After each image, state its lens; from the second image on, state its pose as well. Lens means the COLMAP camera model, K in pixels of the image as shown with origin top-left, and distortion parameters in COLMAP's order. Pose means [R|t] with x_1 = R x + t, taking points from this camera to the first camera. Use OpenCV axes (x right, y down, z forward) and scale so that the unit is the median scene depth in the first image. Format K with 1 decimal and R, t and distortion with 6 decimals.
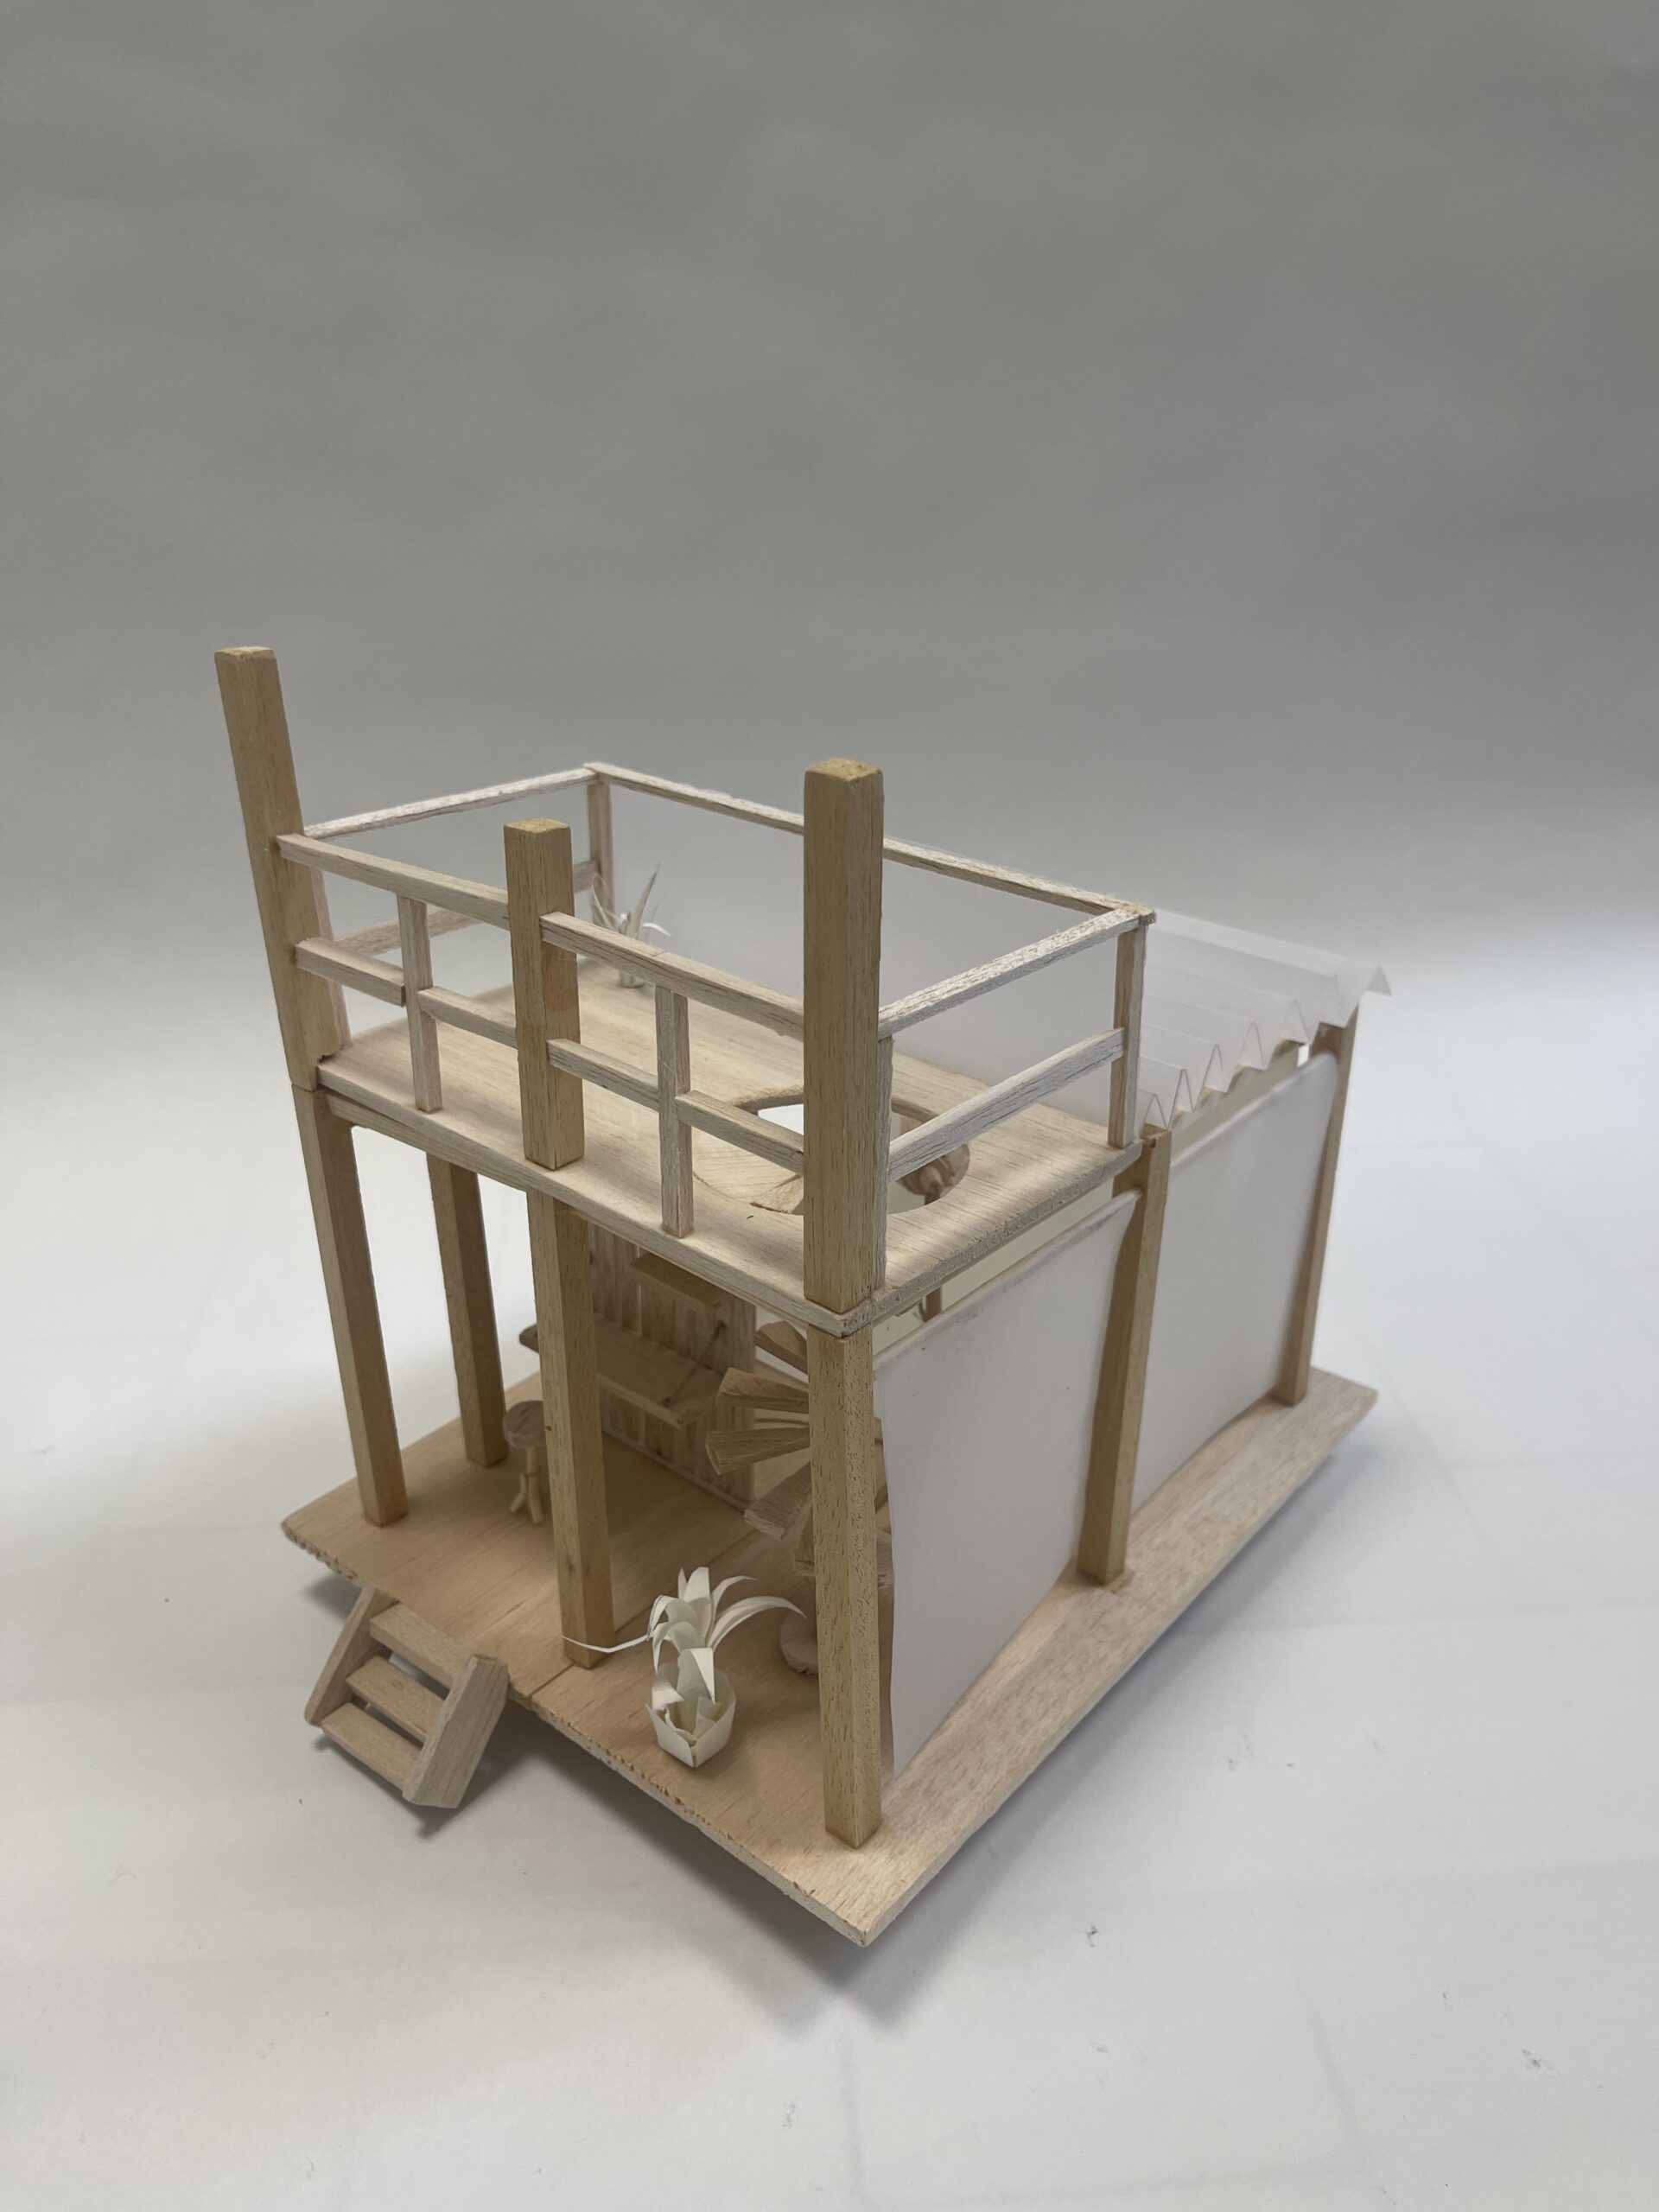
lens RADIAL K [[1703.0, 0, 805.8], [0, 1703.0, 1118.3], [0, 0, 1]] dist [0.021138, -0.063543]
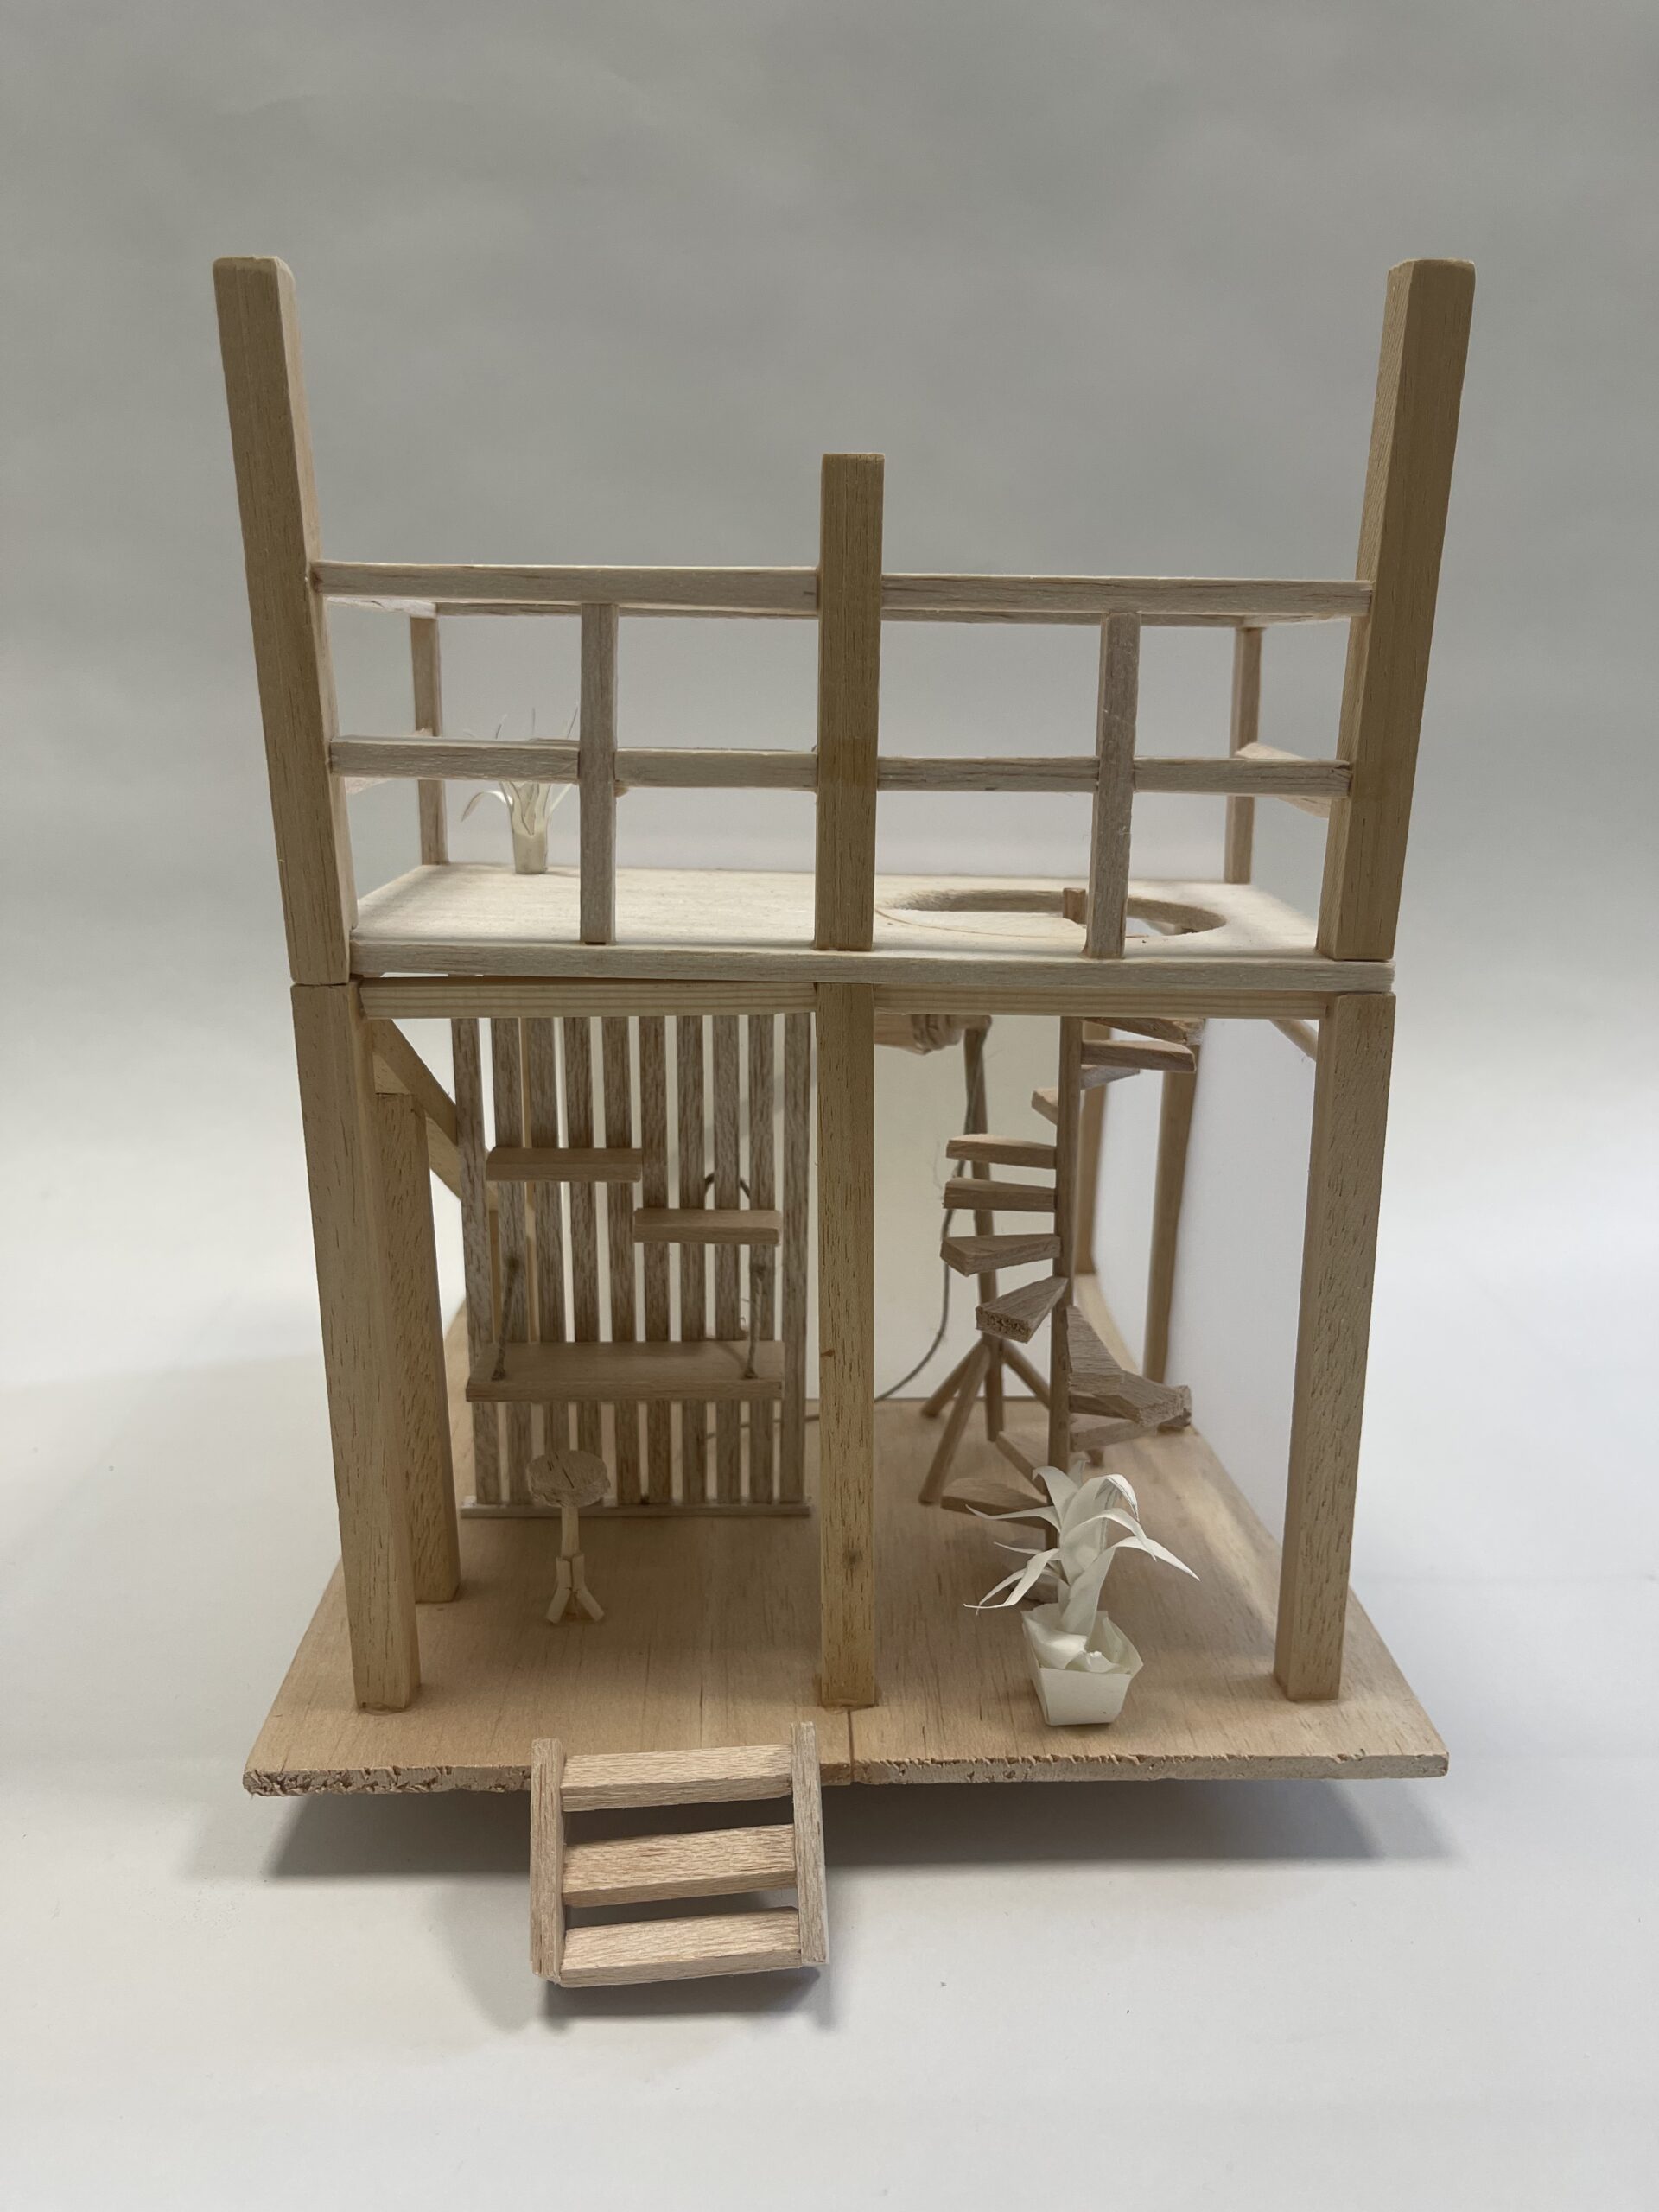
lens RADIAL K [[1909.1, 0, 815.4], [0, 1909.1, 1121.8], [0, 0, 1]] dist [0.005836, 0.004935]
pose [[0.741817, -0.190494, 0.642977, -0.646709], [0.285448, 0.957304, -0.045709, 0.121043], [-0.606817, 0.217444, 0.764520, 0.358682]]
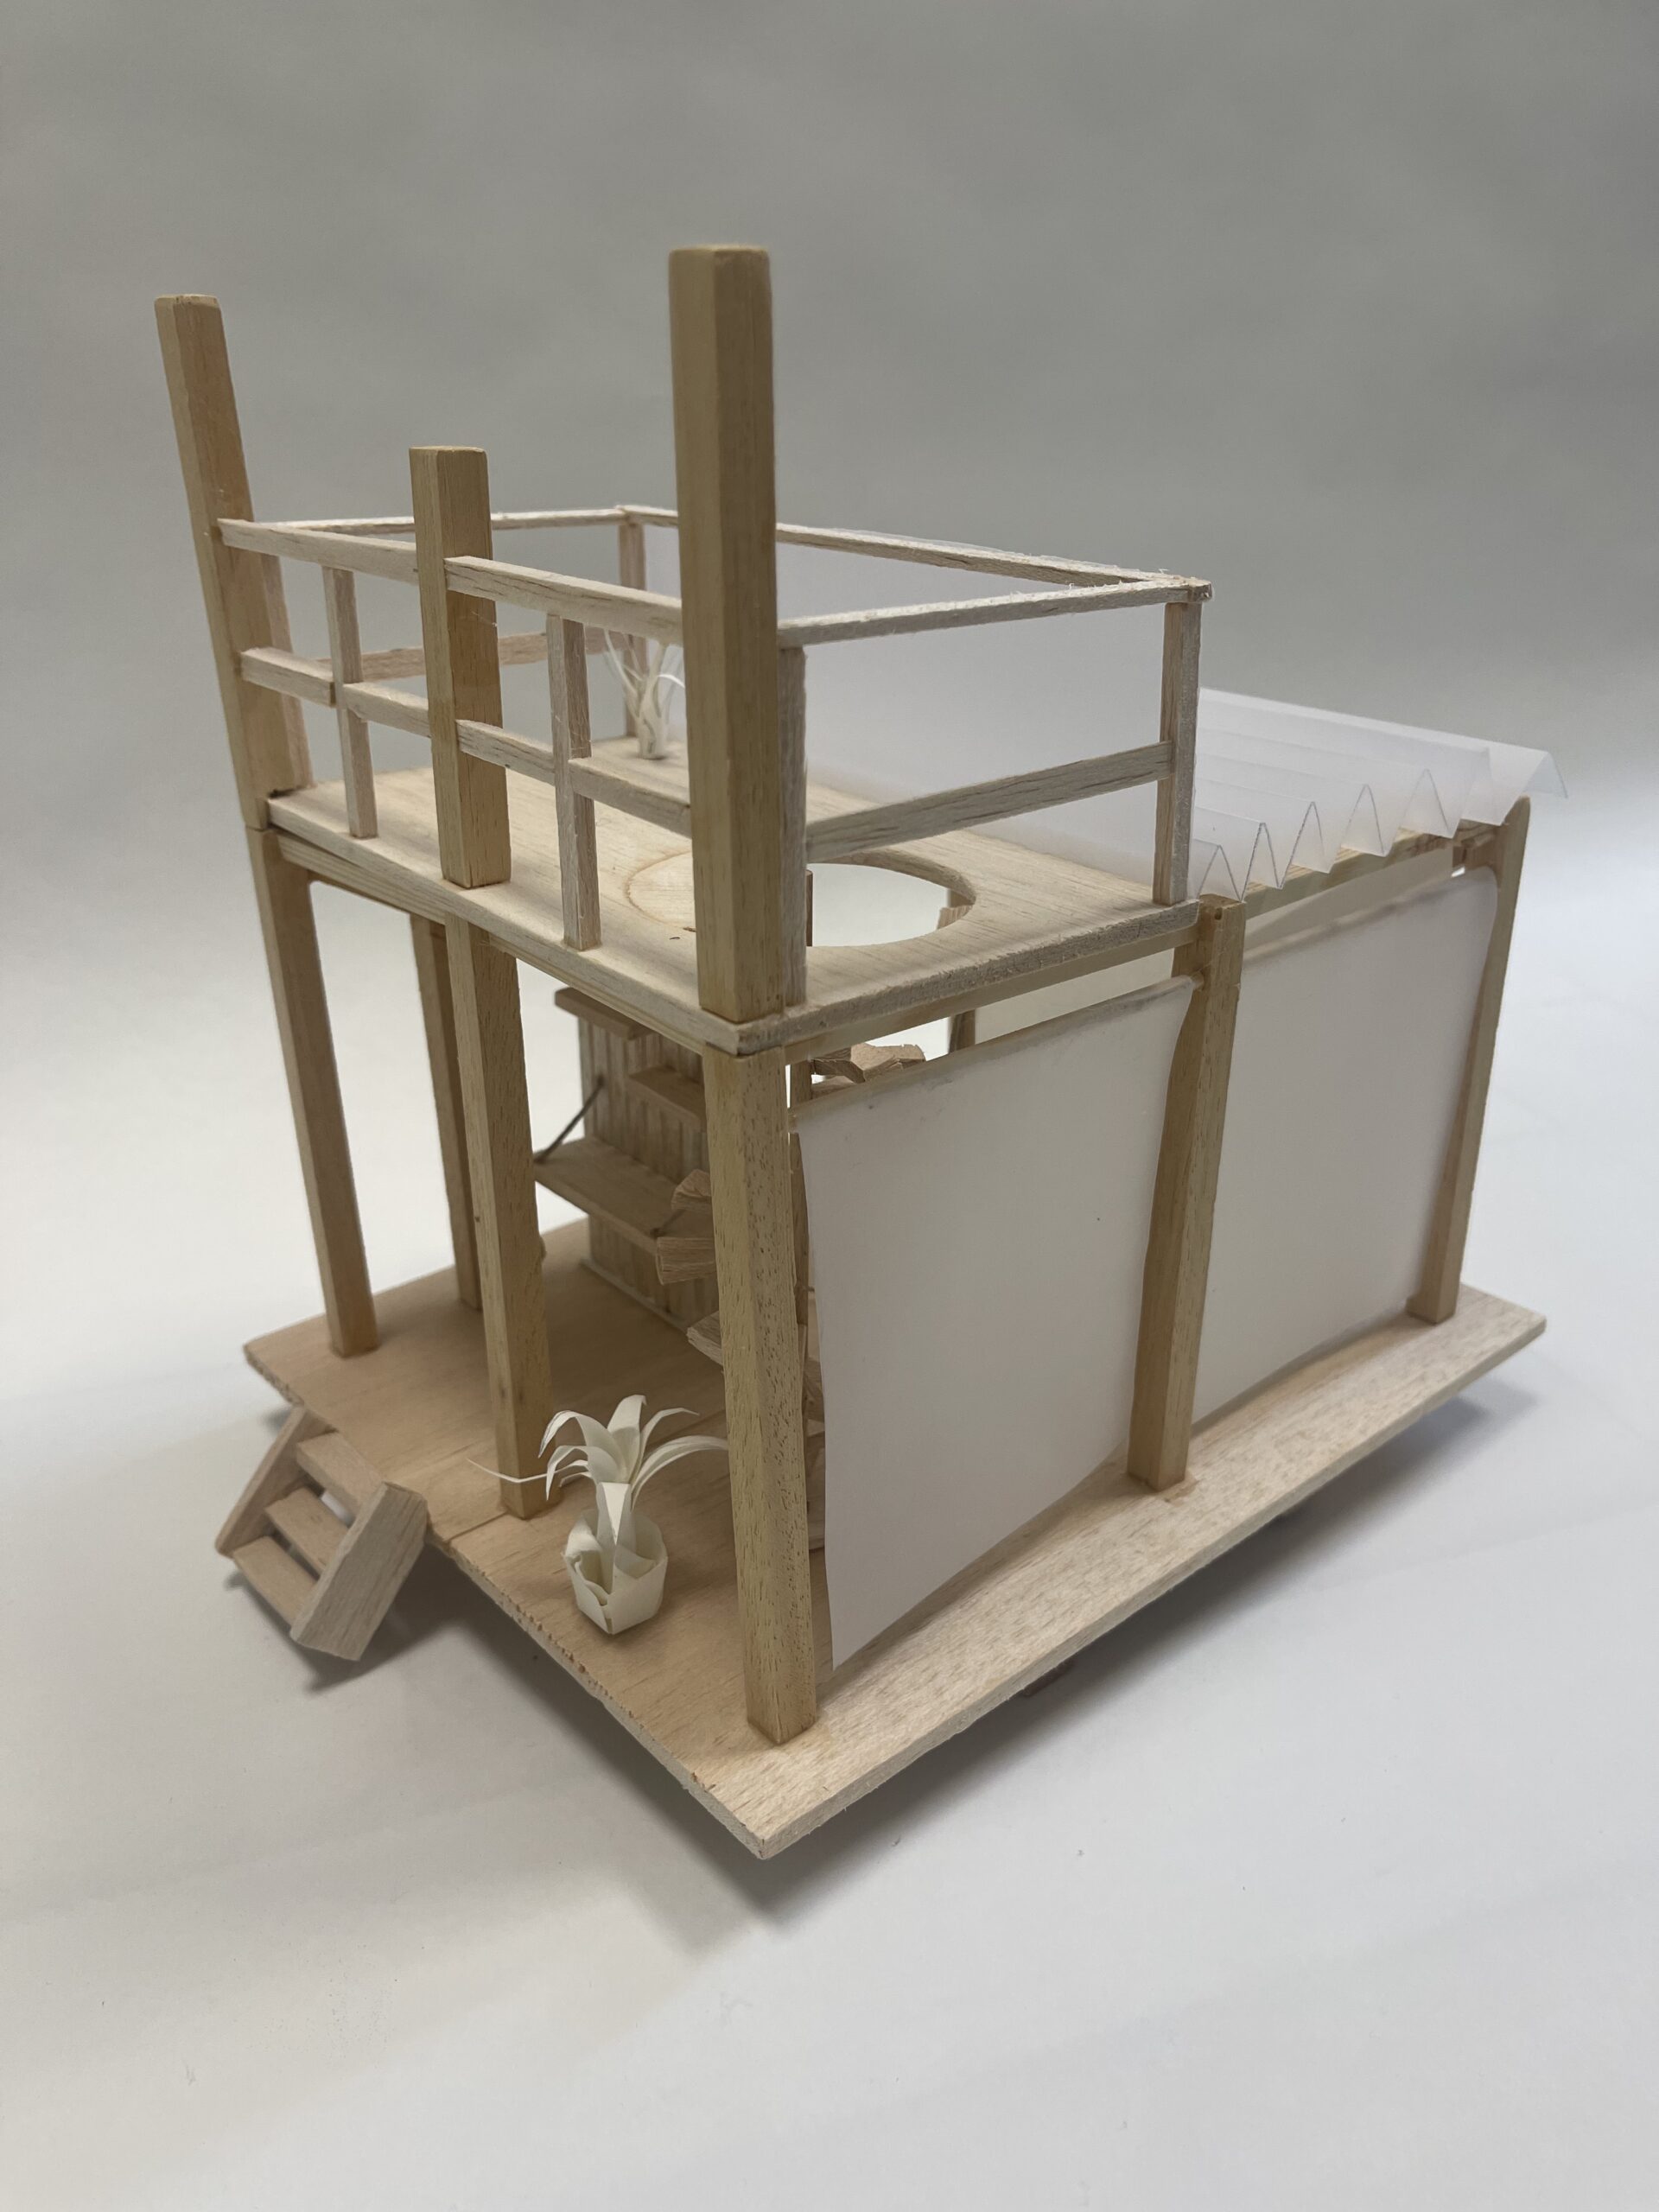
lens RADIAL K [[1703.0, 0, 813.1], [0, 1703.0, 1107.7], [0, 0, 1]] dist [0.021138, -0.063543]
pose [[0.986381, 0.060437, -0.152973, 0.140522], [-0.064998, 0.997573, -0.024983, 0.134508], [0.151092, 0.034586, 0.987915, 0.177337]]
